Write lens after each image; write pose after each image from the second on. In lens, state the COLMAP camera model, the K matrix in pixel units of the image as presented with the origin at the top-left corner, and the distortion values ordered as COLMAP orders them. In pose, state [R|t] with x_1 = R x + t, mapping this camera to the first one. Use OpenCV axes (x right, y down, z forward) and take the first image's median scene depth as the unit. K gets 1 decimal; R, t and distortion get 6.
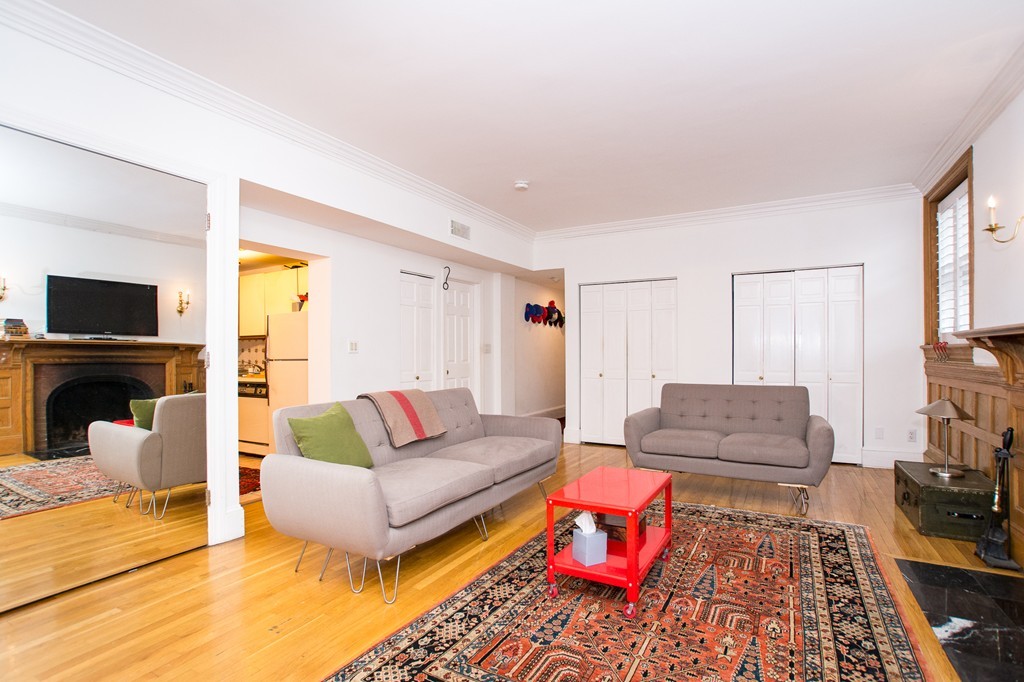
lens RADIAL K [[493.9, 0, 510.6], [0, 493.9, 354.9], [0, 0, 1]] dist [-0.067239, 0.034127]
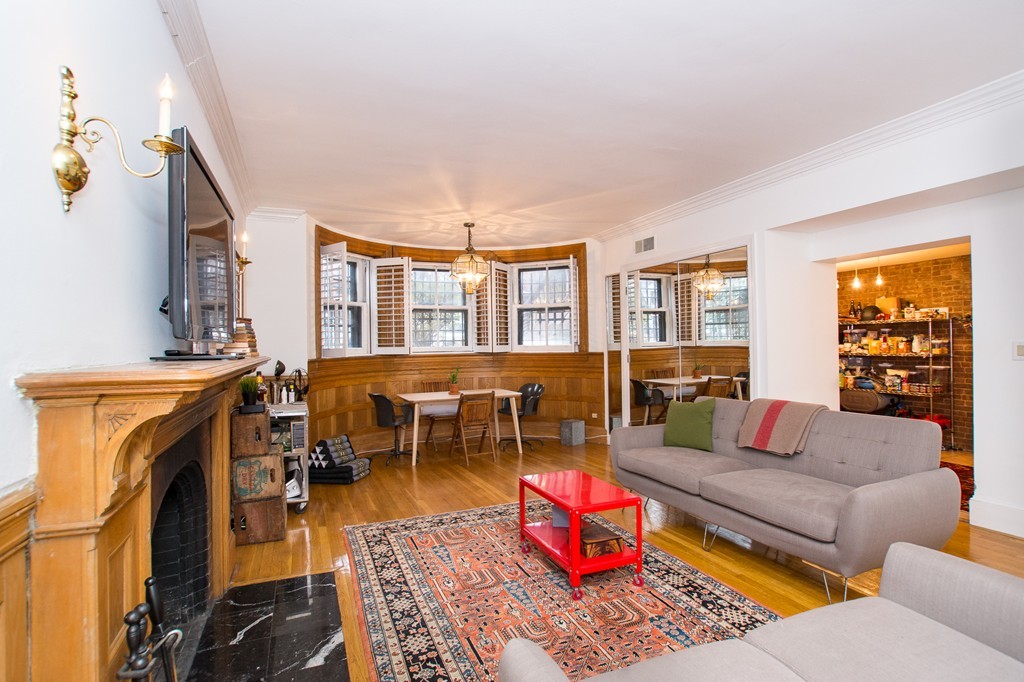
lens RADIAL K [[508.2, 0, 506.2], [0, 508.2, 338.8], [0, 0, 1]] dist [-0.065705, 0.041639]
pose [[-0.623863, 0.003849, -0.781525, 1.351148], [0.015377, 0.999855, -0.007351, -0.081673], [0.781383, -0.016604, -0.623831, 1.765140]]
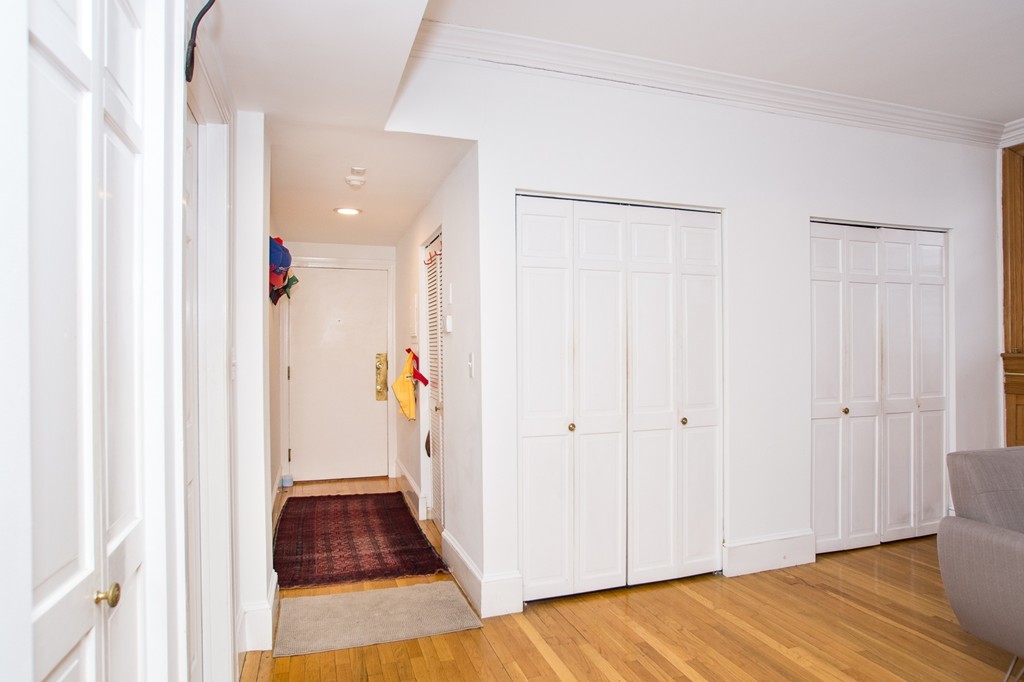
lens RADIAL K [[609.4, 0, 512.3], [0, 609.4, 319.1], [0, 0, 1]] dist [-0.097138, 0.064456]
pose [[0.668629, 0.038589, 0.742594, -0.568081], [0.001552, 0.998578, -0.053288, -0.051026], [-0.743594, 0.036782, 0.667619, 1.933255]]
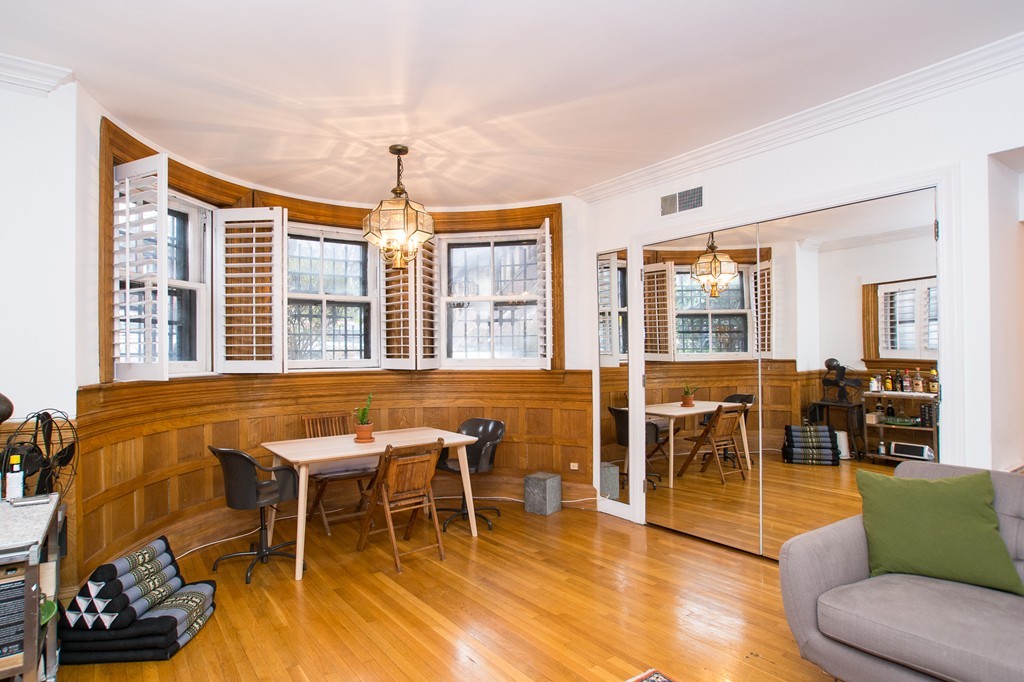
lens RADIAL K [[541.9, 0, 461.5], [0, 541.9, 351.2], [0, 0, 1]] dist [-0.032516, 0.001105]
pose [[-0.466803, 0.001000, -0.884361, 0.736032], [0.006714, 0.999975, -0.002414, -0.087856], [0.884336, -0.007065, -0.466798, 0.874480]]
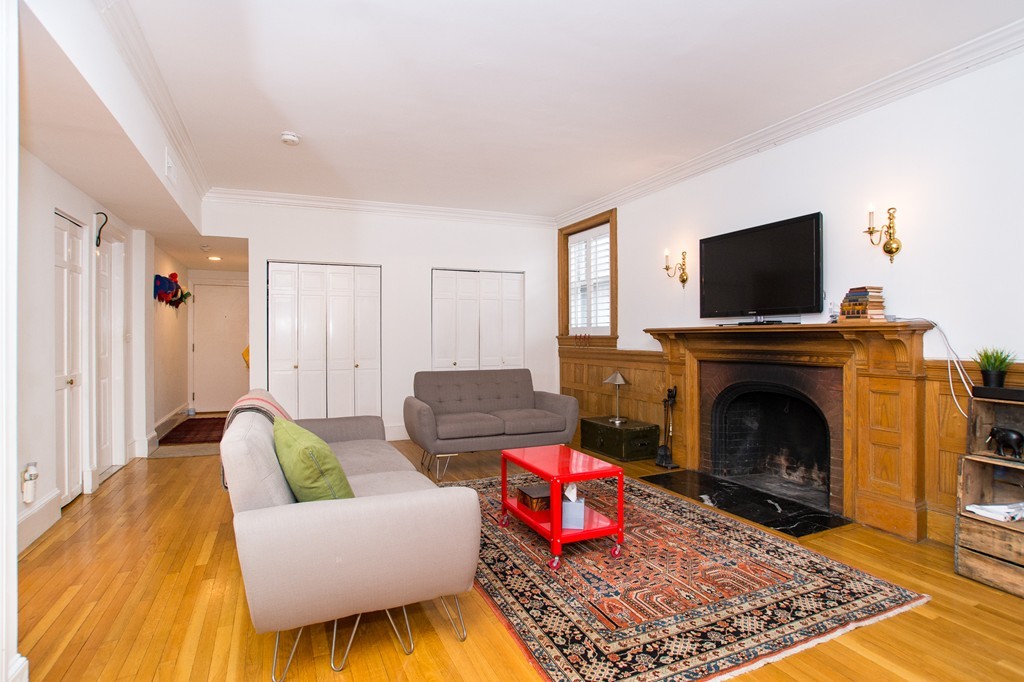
lens RADIAL K [[530.6, 0, 509.6], [0, 530.6, 344.1], [0, 0, 1]] dist [-0.057866, 0.002274]
pose [[0.595683, -0.005039, 0.803204, -0.916307], [0.003036, 0.999987, 0.004022, -0.006831], [-0.803214, 0.000043, 0.595690, 0.390780]]
